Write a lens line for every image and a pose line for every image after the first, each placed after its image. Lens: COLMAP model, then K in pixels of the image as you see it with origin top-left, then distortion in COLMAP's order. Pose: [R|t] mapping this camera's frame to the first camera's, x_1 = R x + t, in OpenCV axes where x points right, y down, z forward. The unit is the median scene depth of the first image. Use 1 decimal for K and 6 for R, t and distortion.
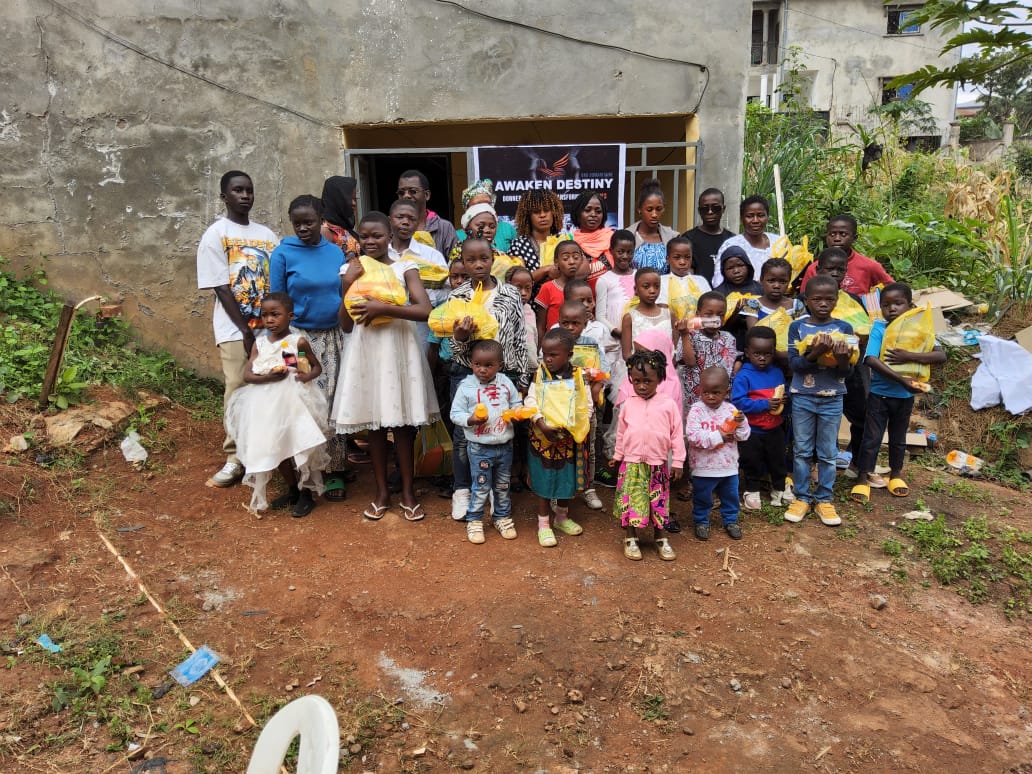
lens RADIAL K [[761.4, 0, 521.6], [0, 761.4, 388.8], [0, 0, 1]] dist [0.051760, -0.100620]
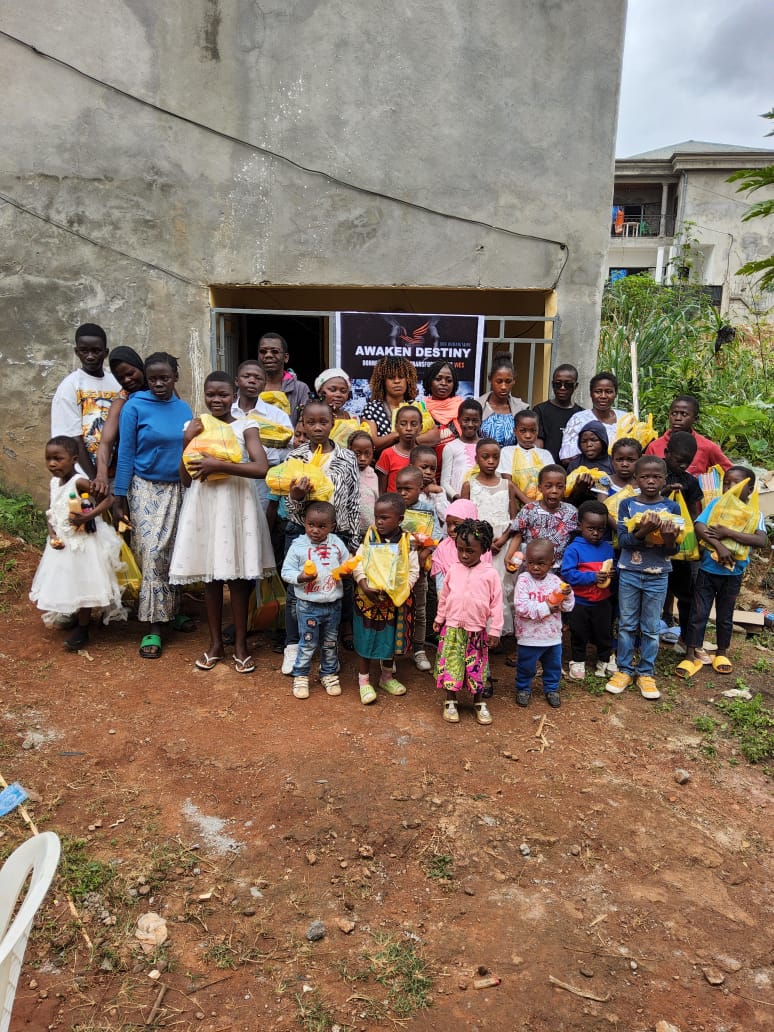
lens RADIAL K [[759.3, 0, 403.2], [0, 759.3, 526.8], [0, 0, 1]] dist [0.056848, -0.112192]
pose [[0.998599, 0.051951, -0.010089, 0.055085], [-0.052162, 0.998399, -0.021869, -0.008927], [0.008937, 0.022365, 0.999710, -0.021978]]
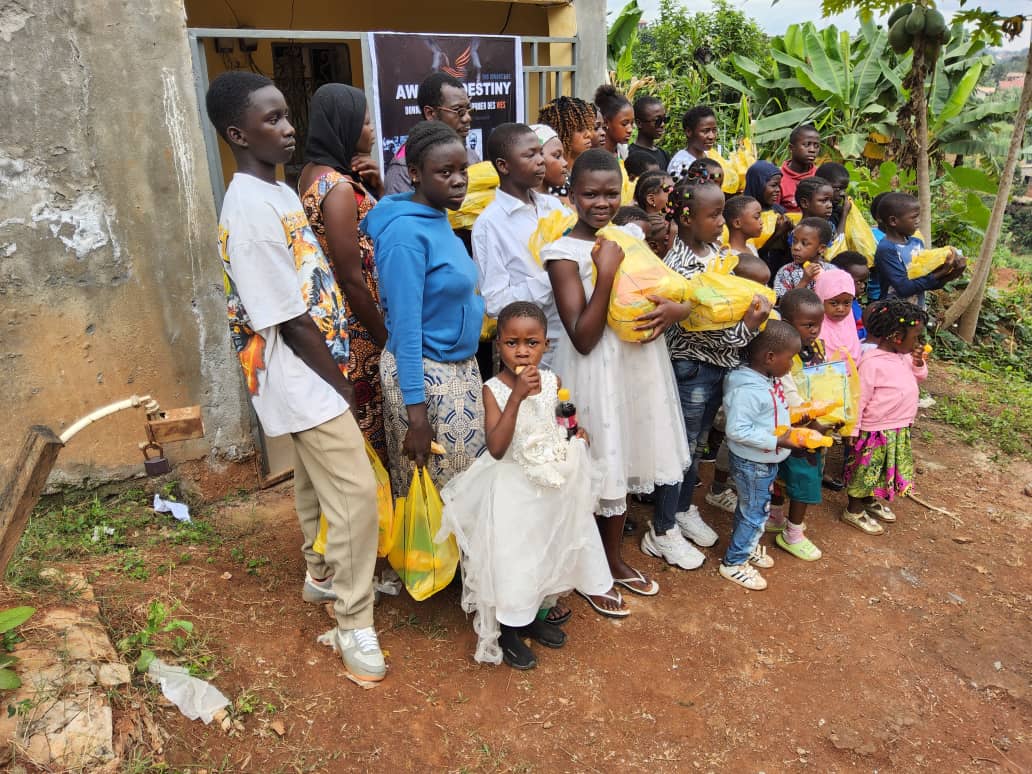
lens RADIAL K [[774.1, 0, 515.6], [0, 774.1, 386.4], [0, 0, 1]] dist [-0.002404, -0.020471]
pose [[0.740985, -0.241414, 0.626627, -0.482045], [0.162947, 0.969895, 0.180977, -0.123238], [-0.651452, -0.031994, 0.758015, 0.414024]]
